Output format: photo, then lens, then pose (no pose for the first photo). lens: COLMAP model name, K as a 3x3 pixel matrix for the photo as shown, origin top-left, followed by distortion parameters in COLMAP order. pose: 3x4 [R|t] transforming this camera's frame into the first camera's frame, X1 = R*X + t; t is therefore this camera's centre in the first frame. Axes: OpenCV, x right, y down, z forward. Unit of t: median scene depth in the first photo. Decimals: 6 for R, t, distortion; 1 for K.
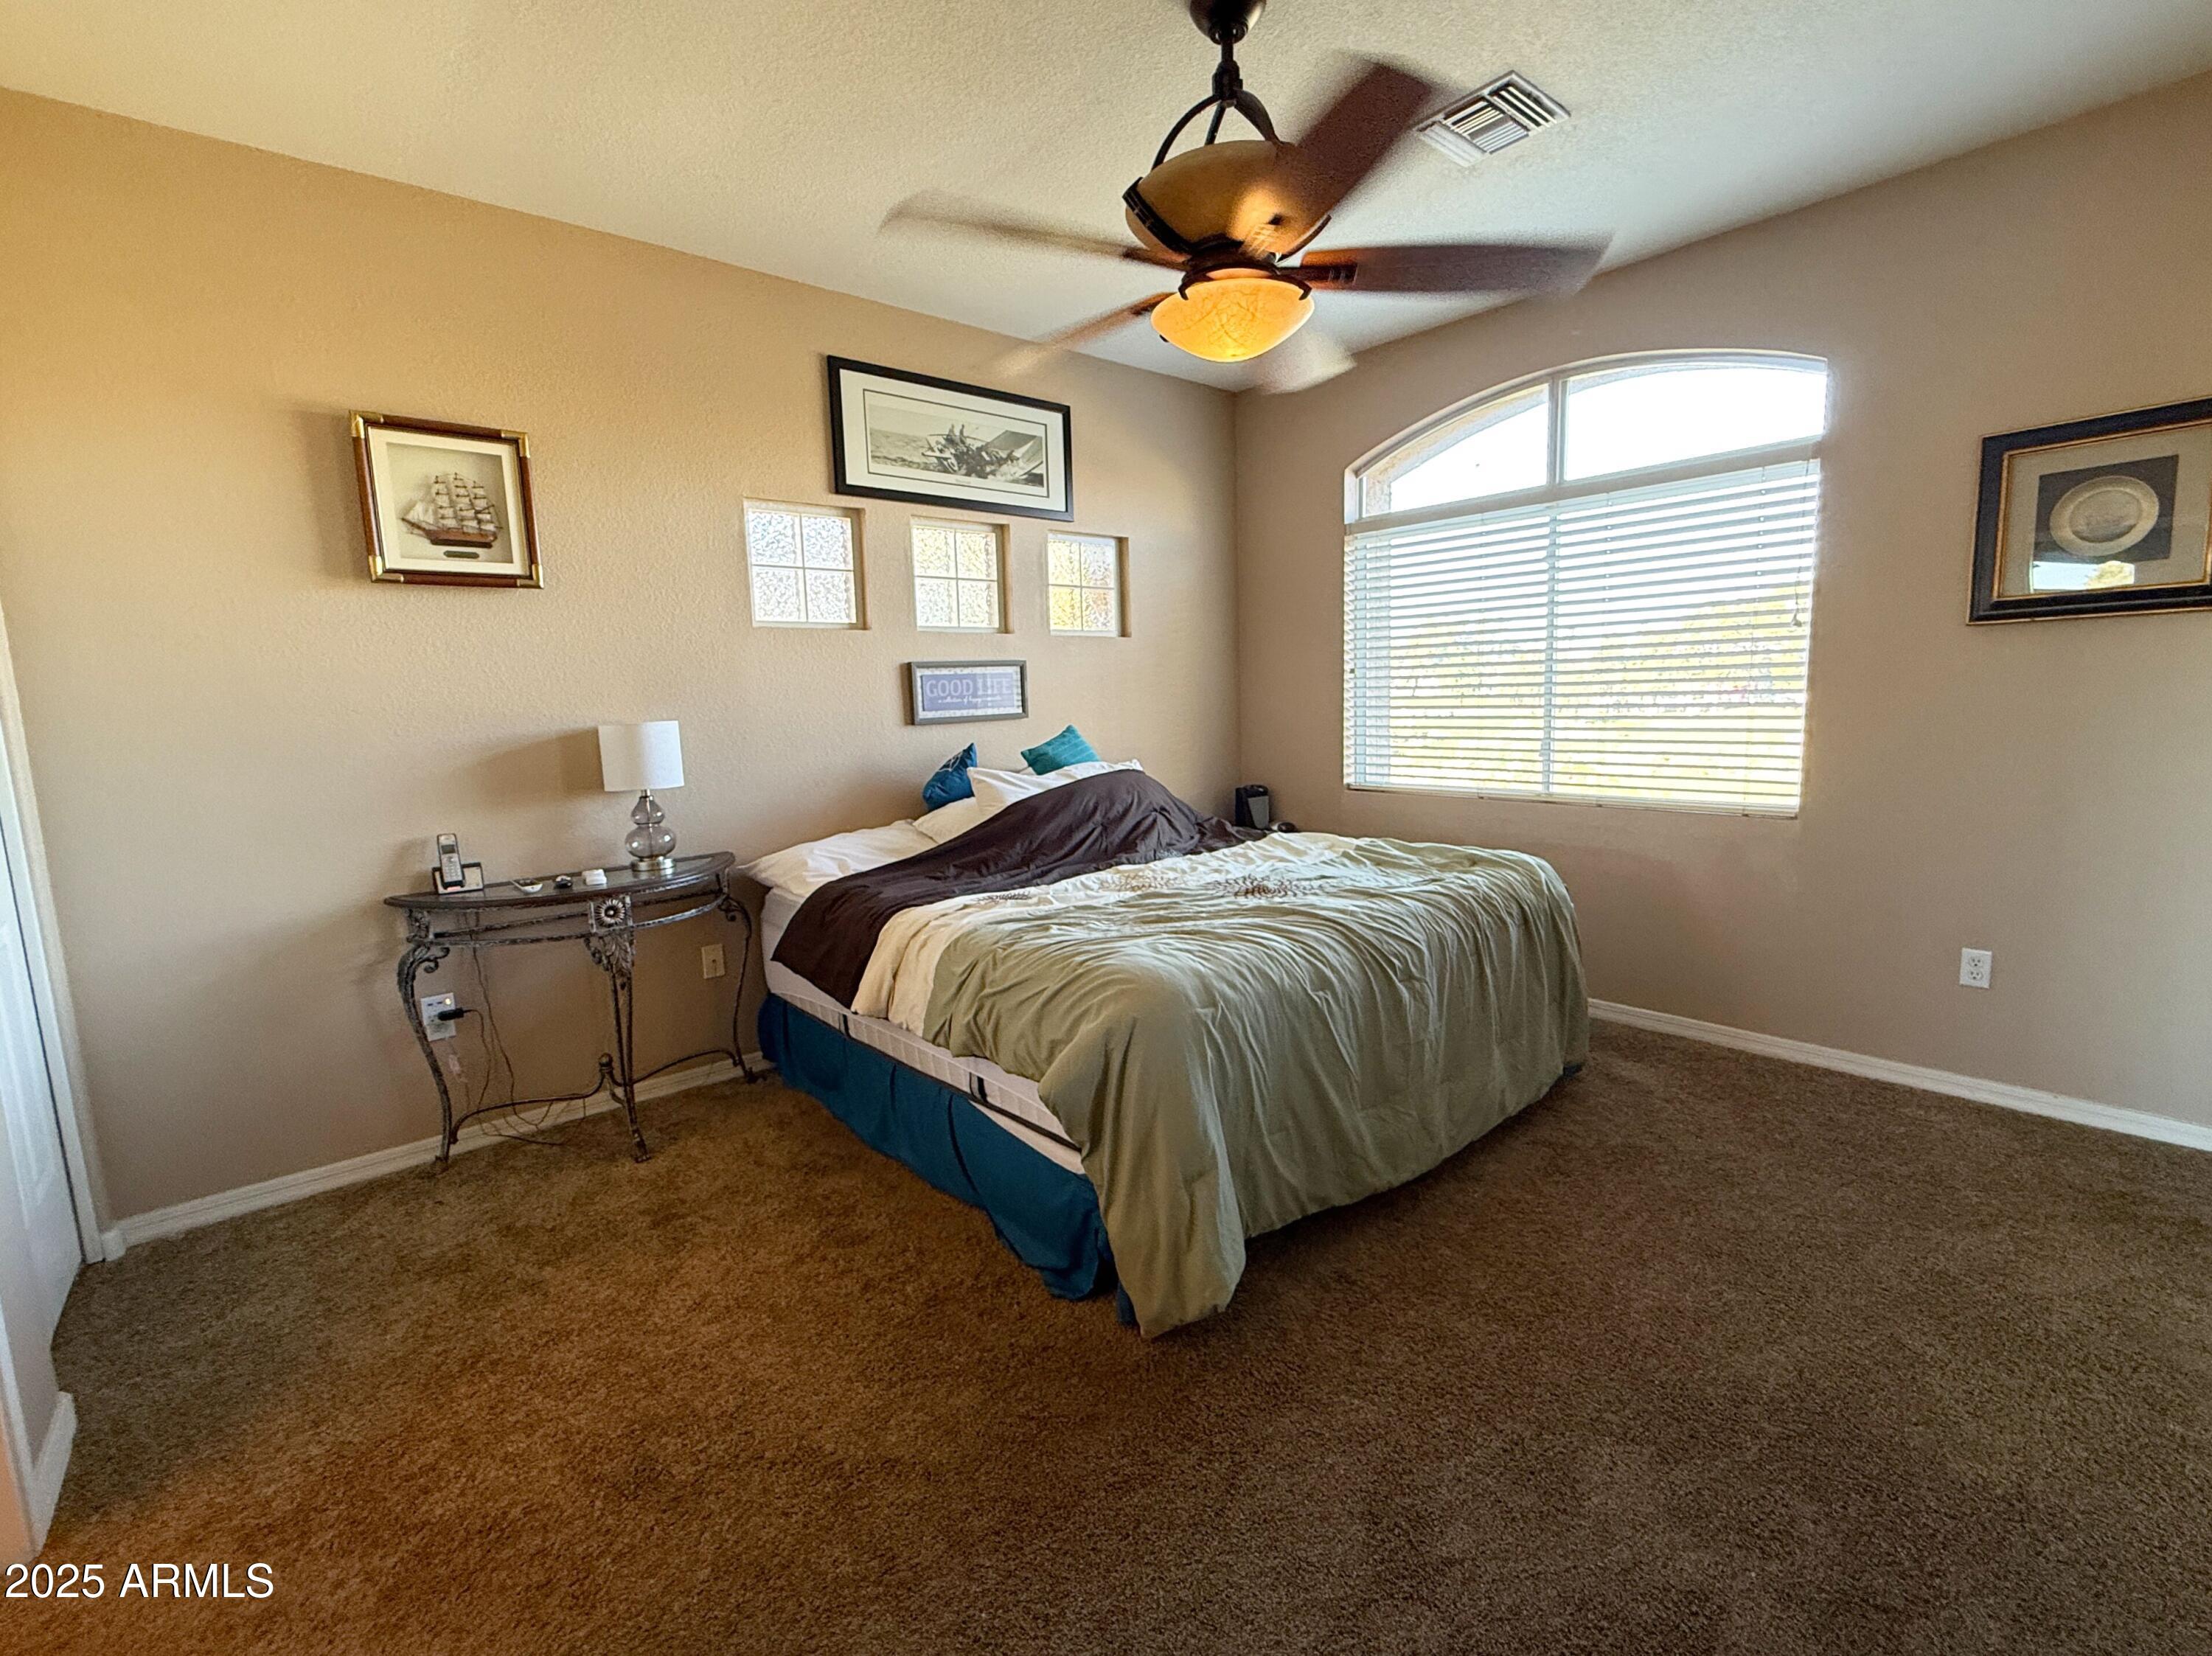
lens RADIAL K [[961.8, 0, 1094.8], [0, 961.8, 824.5], [0, 0, 1]] dist [0.003017, -0.000112]
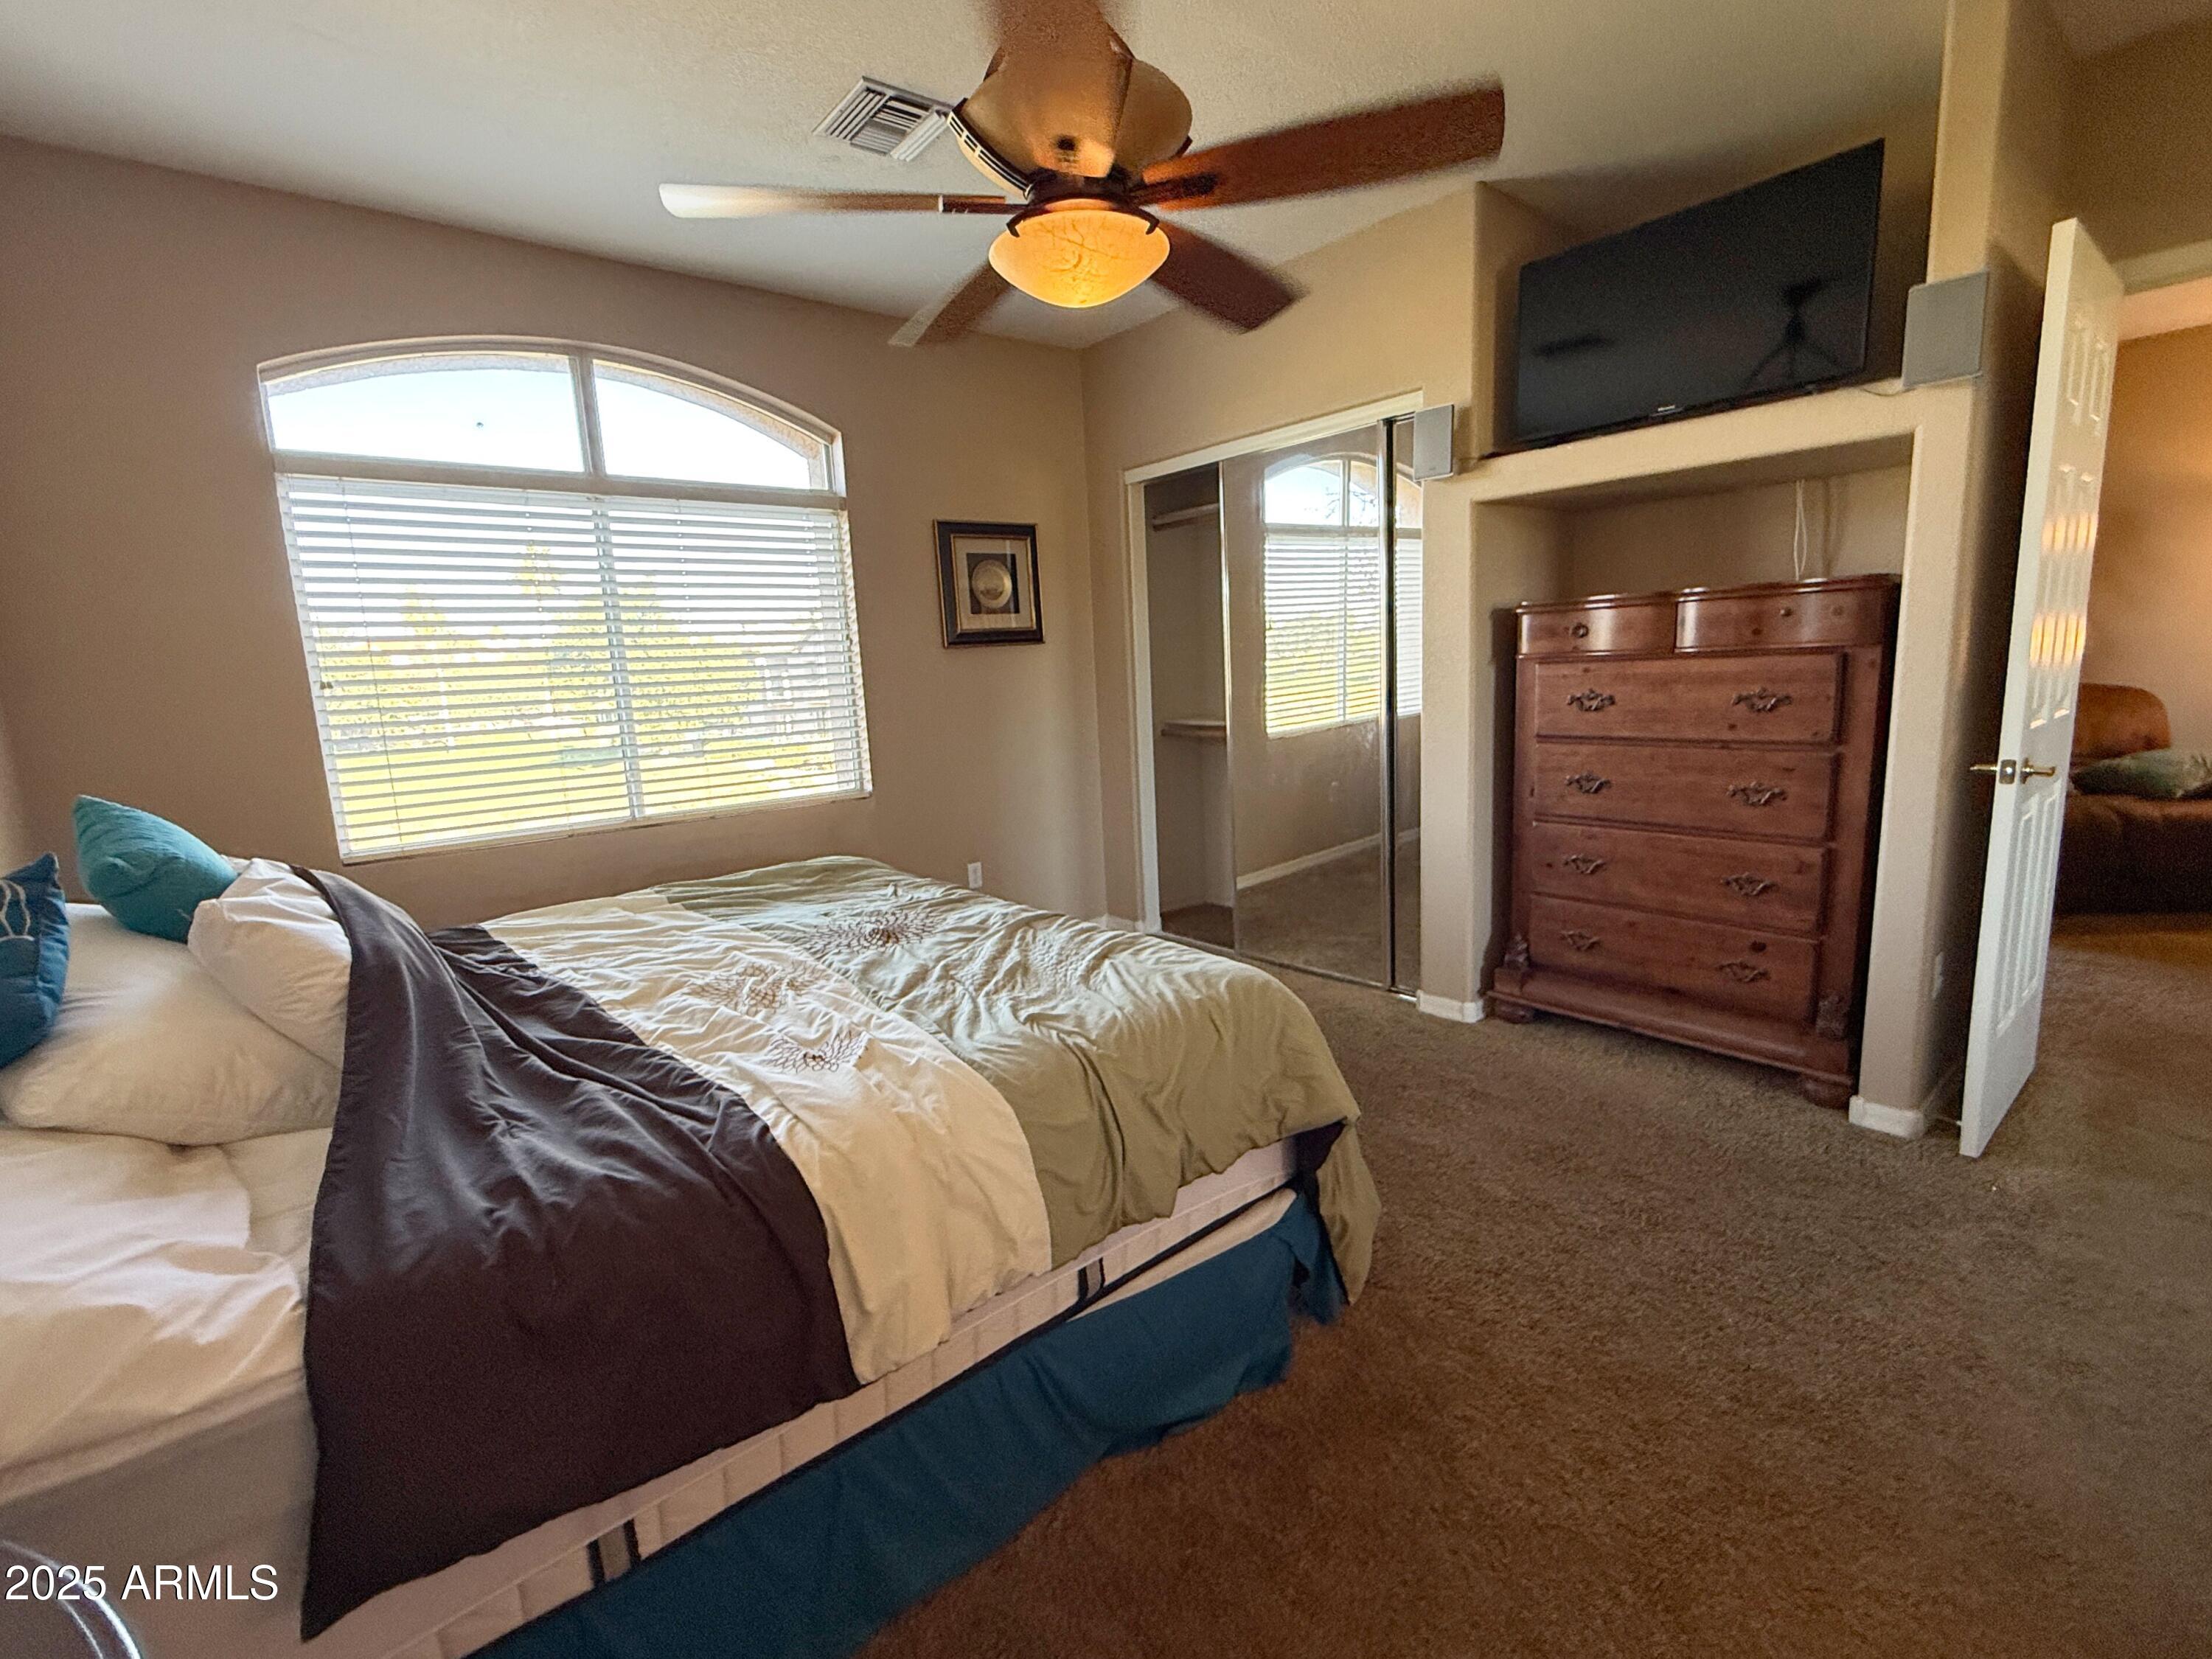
lens RADIAL K [[961.8, 0, 1094.8], [0, 961.8, 826.0], [0, 0, 1]] dist [0.003017, -0.000112]
pose [[0.046317, -0.135790, 0.989654, -0.439712], [0.182367, 0.975217, 0.125275, -0.064034], [-0.982139, 0.174678, 0.069933, 0.550433]]
